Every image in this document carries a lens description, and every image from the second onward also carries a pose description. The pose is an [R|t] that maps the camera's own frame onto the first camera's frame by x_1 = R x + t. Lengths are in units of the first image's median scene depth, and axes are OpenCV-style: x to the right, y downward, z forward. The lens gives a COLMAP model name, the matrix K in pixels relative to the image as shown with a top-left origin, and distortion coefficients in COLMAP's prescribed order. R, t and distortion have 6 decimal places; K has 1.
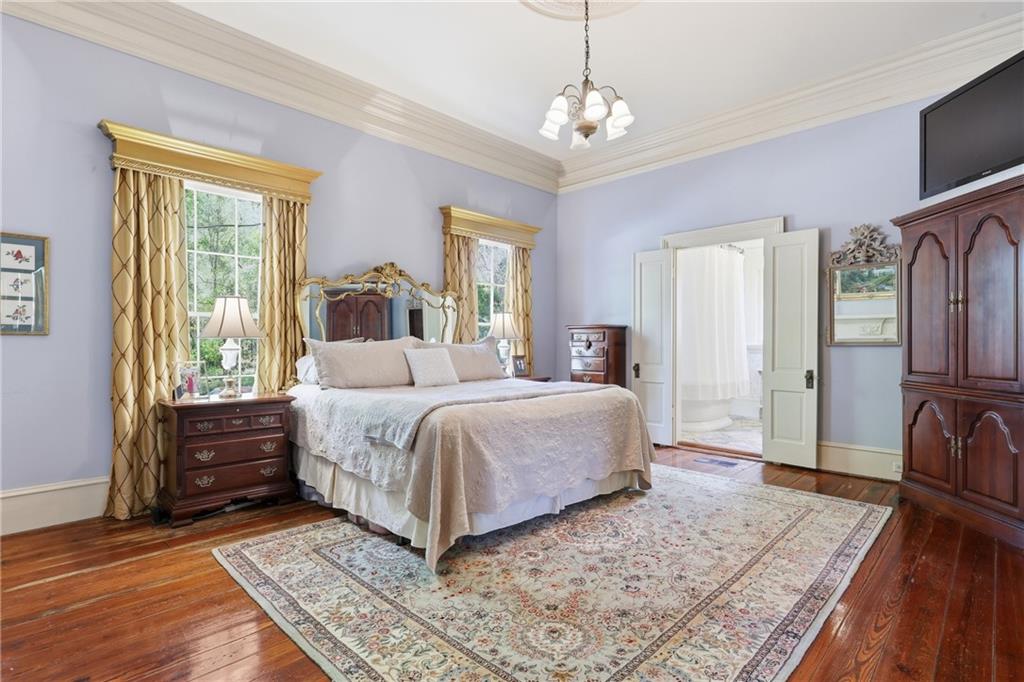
lens RADIAL K [[499.4, 0, 510.3], [0, 499.4, 341.6], [0, 0, 1]] dist [0.003455, -0.000068]
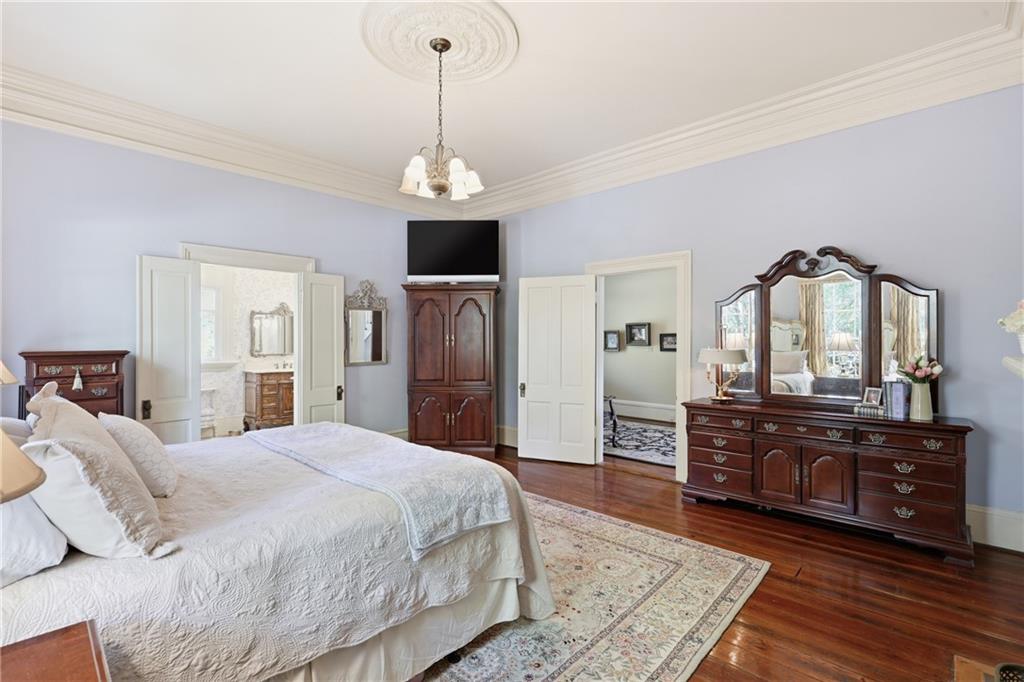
lens RADIAL K [[466.7, 0, 509.9], [0, 466.7, 339.0], [0, 0, 1]] dist [-0.000297, -0.000172]
pose [[-0.015591, 0.000982, 0.999878, -1.039297], [0.008263, 0.999965, -0.000853, -0.101611], [-0.999844, 0.008249, -0.015599, 1.010190]]
